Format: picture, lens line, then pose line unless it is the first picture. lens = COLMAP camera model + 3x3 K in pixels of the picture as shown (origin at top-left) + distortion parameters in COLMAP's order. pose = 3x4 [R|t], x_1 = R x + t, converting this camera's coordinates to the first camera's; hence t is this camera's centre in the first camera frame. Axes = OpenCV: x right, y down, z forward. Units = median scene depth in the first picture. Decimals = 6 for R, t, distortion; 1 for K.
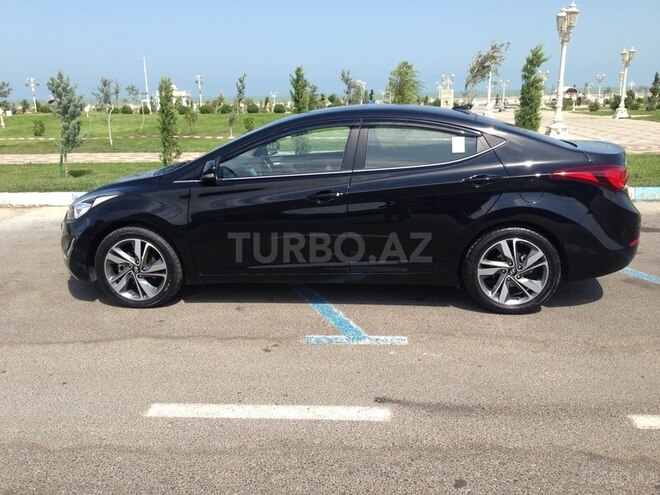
lens RADIAL K [[610.6, 0, 333.9], [0, 610.6, 245.2], [0, 0, 1]] dist [0.144137, -0.261416]
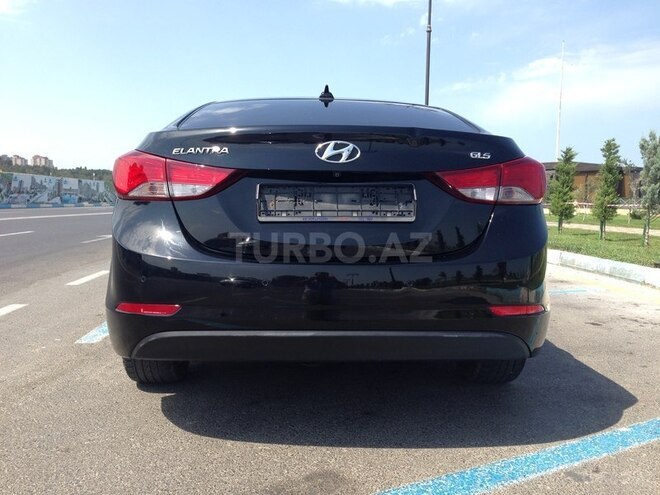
lens RADIAL K [[607.0, 0, 330.0], [0, 607.0, 247.5], [0, 0, 1]] dist [0.156310, -0.281987]
pose [[0.131599, 0.093806, -0.986855, 0.983401], [-0.248555, 0.966834, 0.058758, -0.119487], [0.959636, 0.237555, 0.150550, 1.081050]]
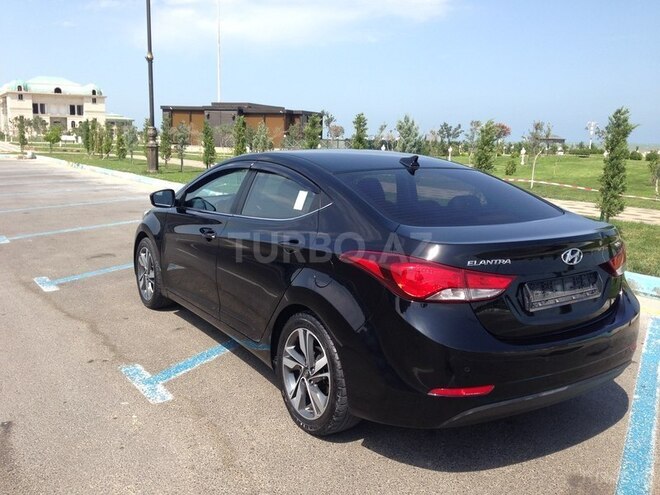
lens RADIAL K [[610.6, 0, 333.9], [0, 610.6, 245.2], [0, 0, 1]] dist [0.144137, -0.261416]
pose [[0.631400, 0.170367, -0.756511, 0.853355], [-0.221037, 0.974637, 0.035007, -0.143491], [0.743287, 0.145114, 0.653043, 0.509686]]
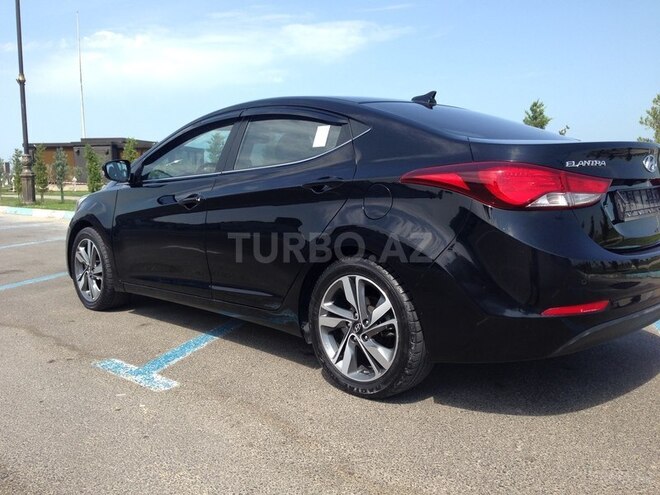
lens RADIAL K [[610.6, 0, 333.9], [0, 610.6, 245.2], [0, 0, 1]] dist [0.144137, -0.261416]
pose [[0.775486, 0.080938, -0.626155, 0.661642], [-0.153385, 0.986189, -0.062490, 0.001842], [0.612449, 0.144503, 0.777190, 0.477766]]
